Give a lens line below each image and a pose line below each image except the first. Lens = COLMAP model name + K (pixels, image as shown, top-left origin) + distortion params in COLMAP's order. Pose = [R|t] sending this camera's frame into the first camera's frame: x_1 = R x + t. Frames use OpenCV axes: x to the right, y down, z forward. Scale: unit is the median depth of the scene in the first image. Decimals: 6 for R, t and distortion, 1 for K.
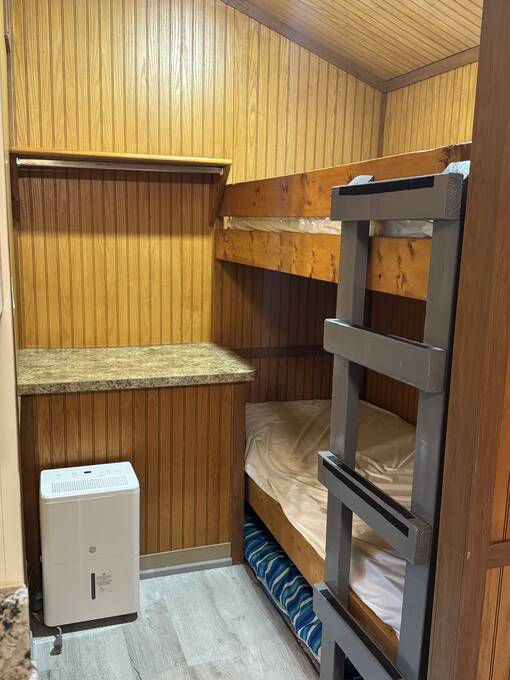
lens RADIAL K [[640.3, 0, 252.5], [0, 640.3, 342.8], [0, 0, 1]] dist [0.066132, -0.037213]
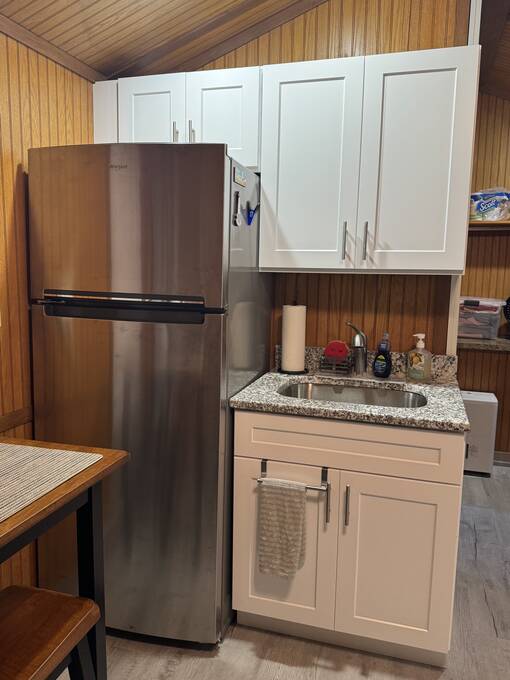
lens RADIAL K [[540.6, 0, 253.9], [0, 540.6, 344.3], [0, 0, 1]] dist [0.020222, -0.031730]
pose [[0.807898, 0.074820, -0.584554, 0.134038], [-0.105156, 0.994292, -0.018069, 0.142867], [0.579865, 0.076067, 0.811154, -0.584290]]
